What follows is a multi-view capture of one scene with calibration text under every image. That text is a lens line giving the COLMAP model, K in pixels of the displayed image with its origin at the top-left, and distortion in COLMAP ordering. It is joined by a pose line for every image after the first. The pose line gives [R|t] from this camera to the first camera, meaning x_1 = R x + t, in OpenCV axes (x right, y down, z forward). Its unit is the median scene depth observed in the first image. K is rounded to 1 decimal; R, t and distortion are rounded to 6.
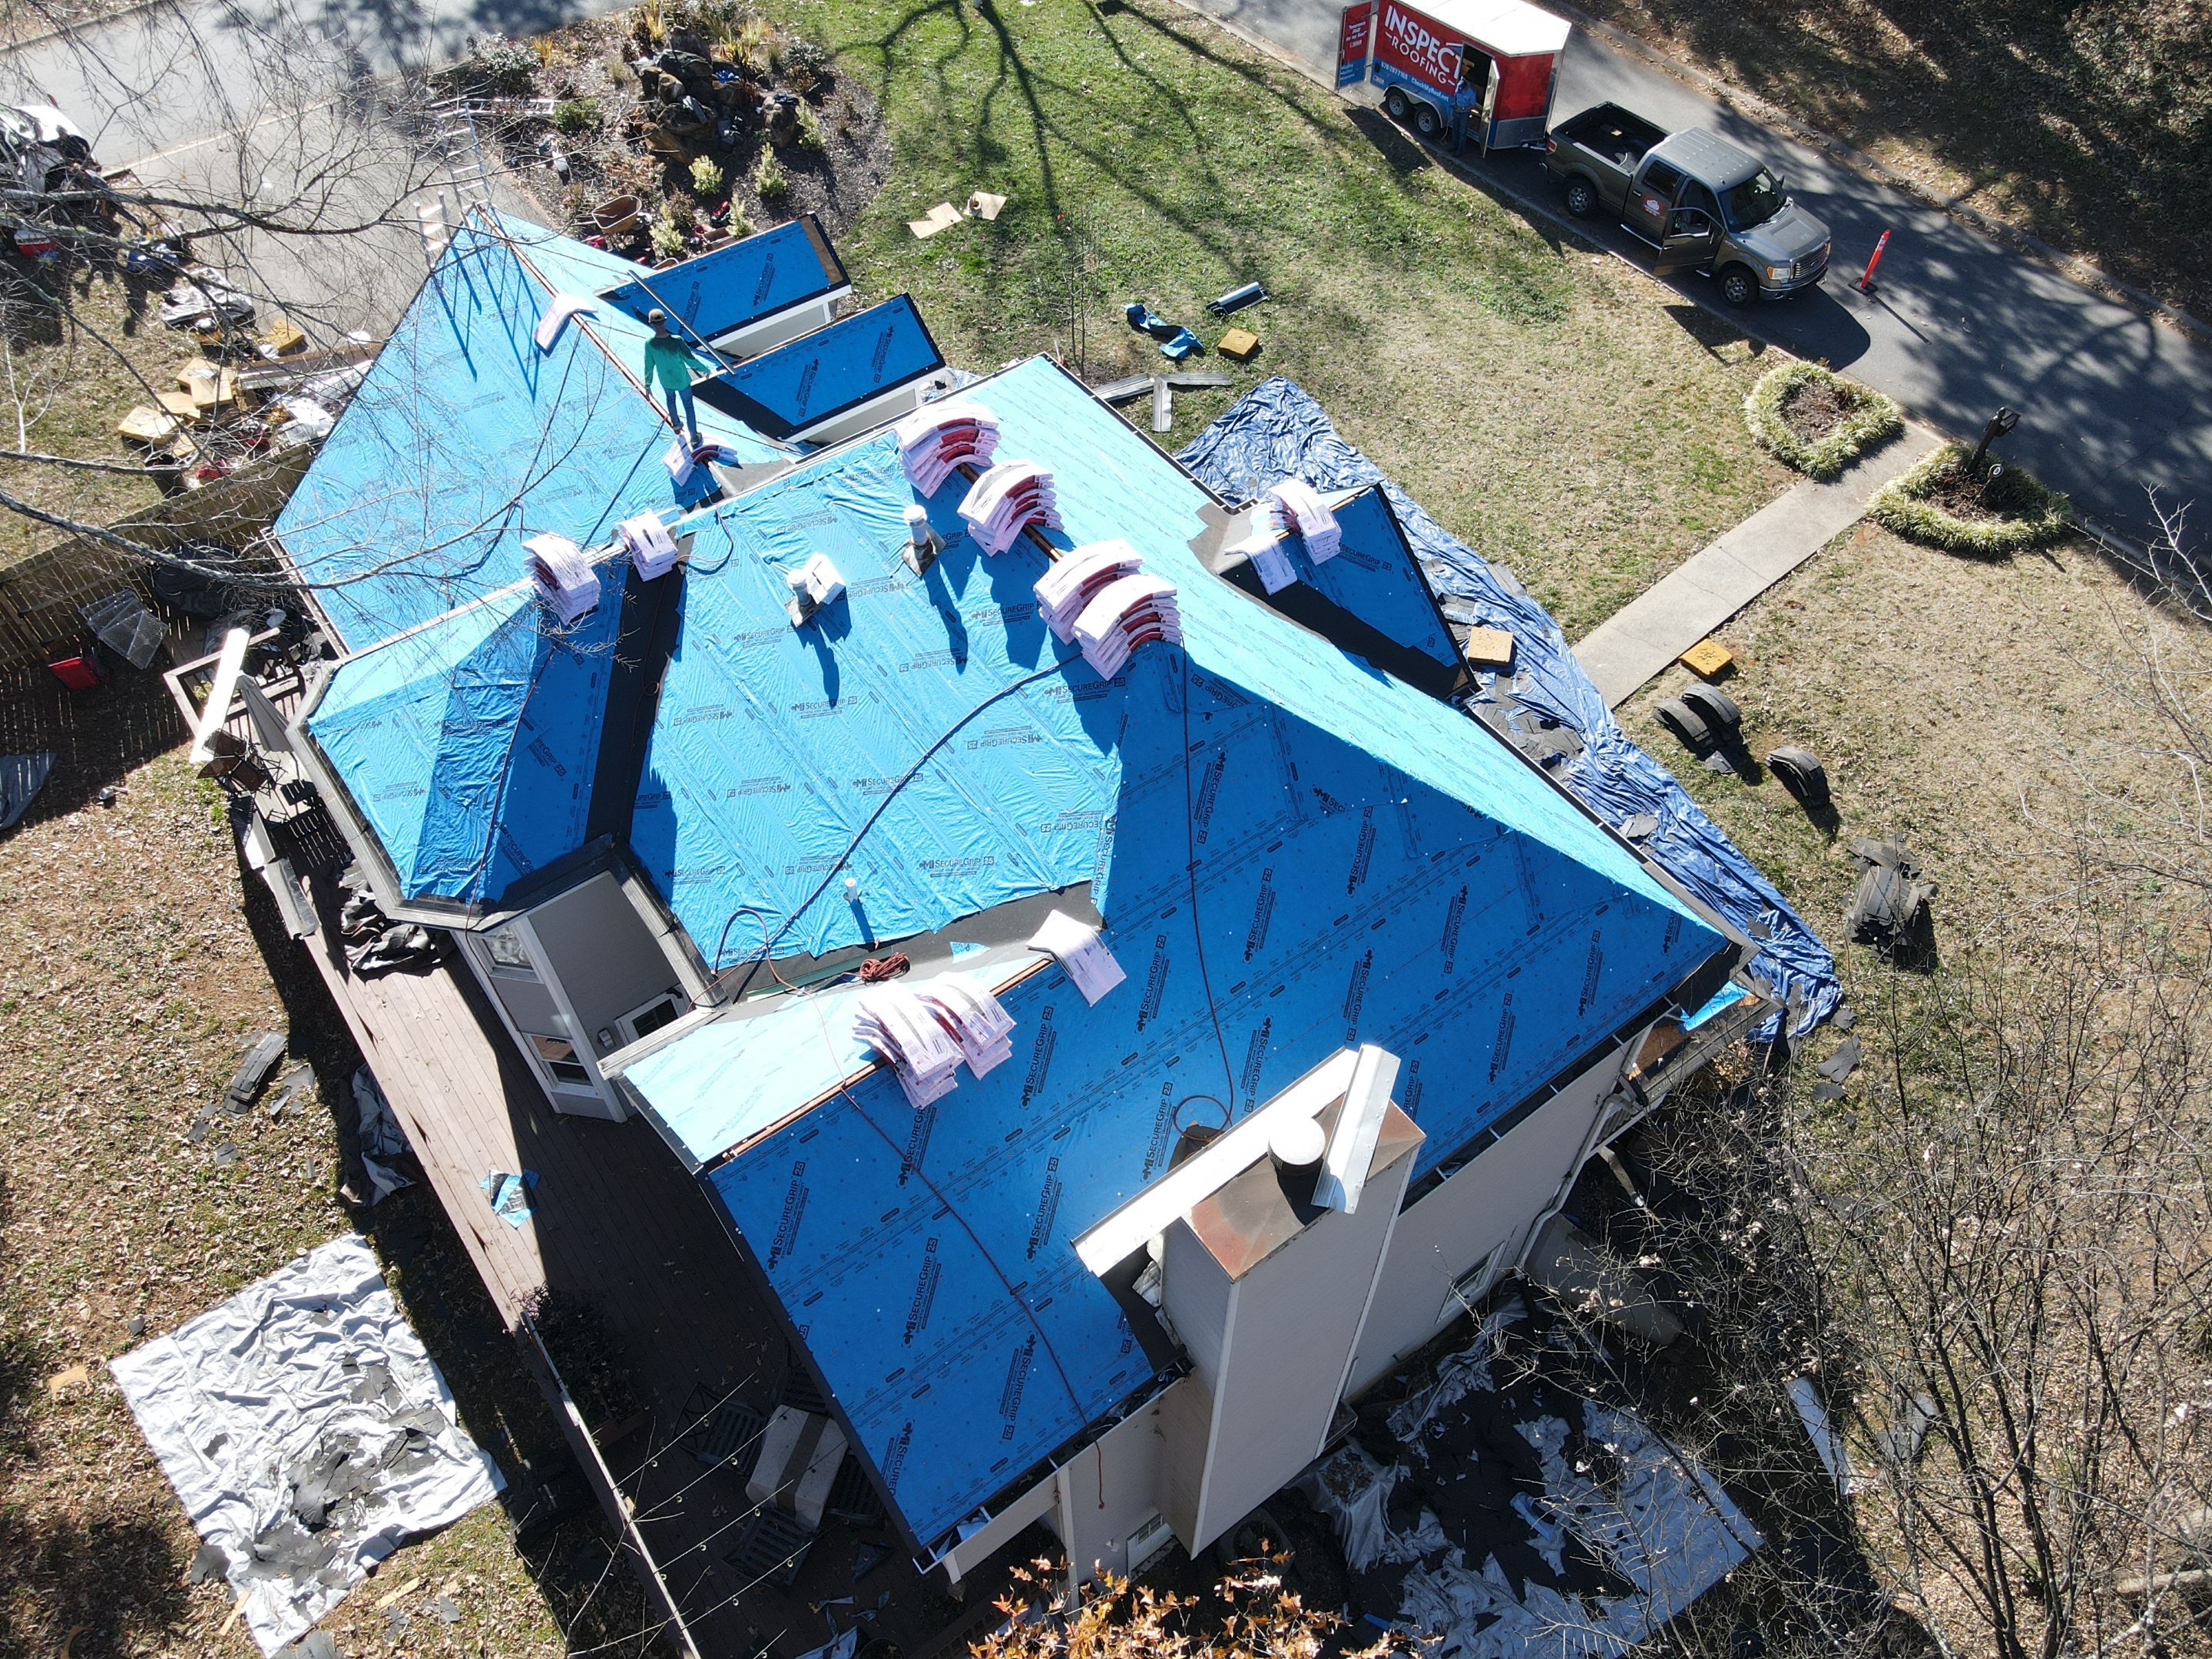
lens RADIAL K [[1587.3, 0, 1099.8], [0, 1587.3, 824.3], [0, 0, 1]] dist [0.000768, -0.003711]
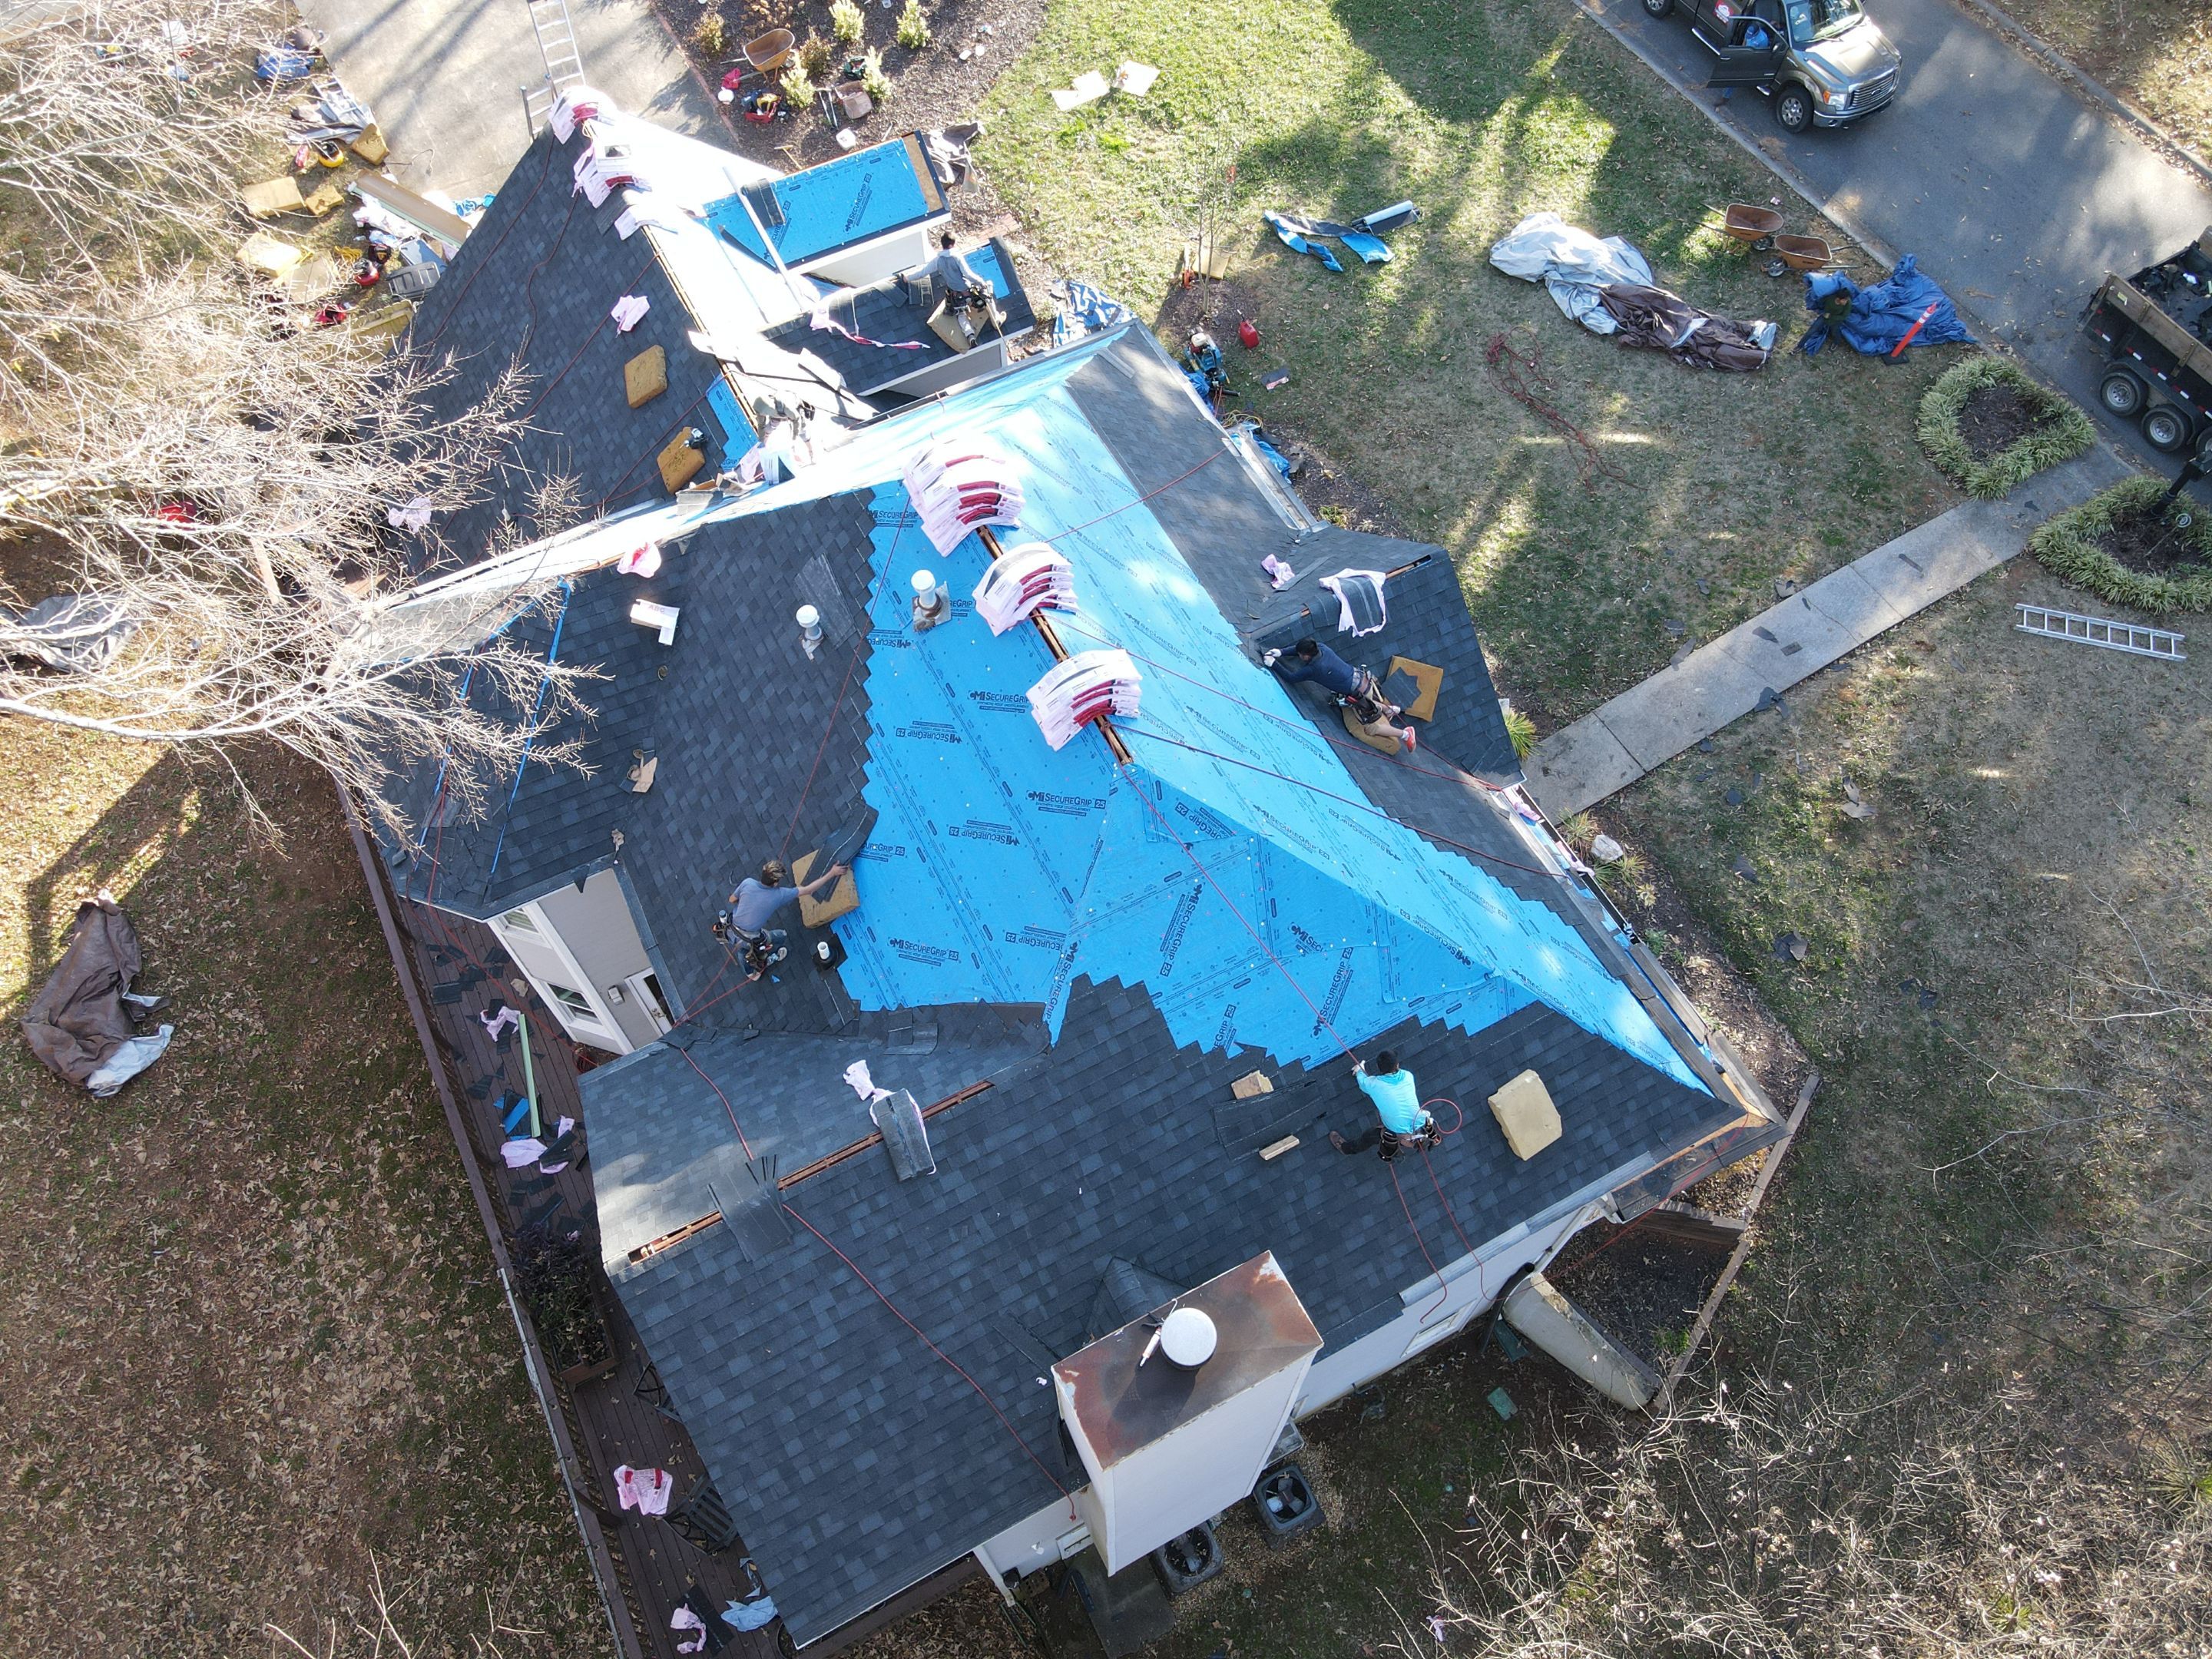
lens RADIAL K [[1590.3, 0, 1112.8], [0, 1590.3, 834.2], [0, 0, 1]] dist [-0.003528, 0.000782]
pose [[0.989127, 0.128782, -0.071015, 0.077030], [-0.117609, 0.982597, 0.143778, -0.178633], [0.088295, -0.133863, 0.987059, 0.035567]]
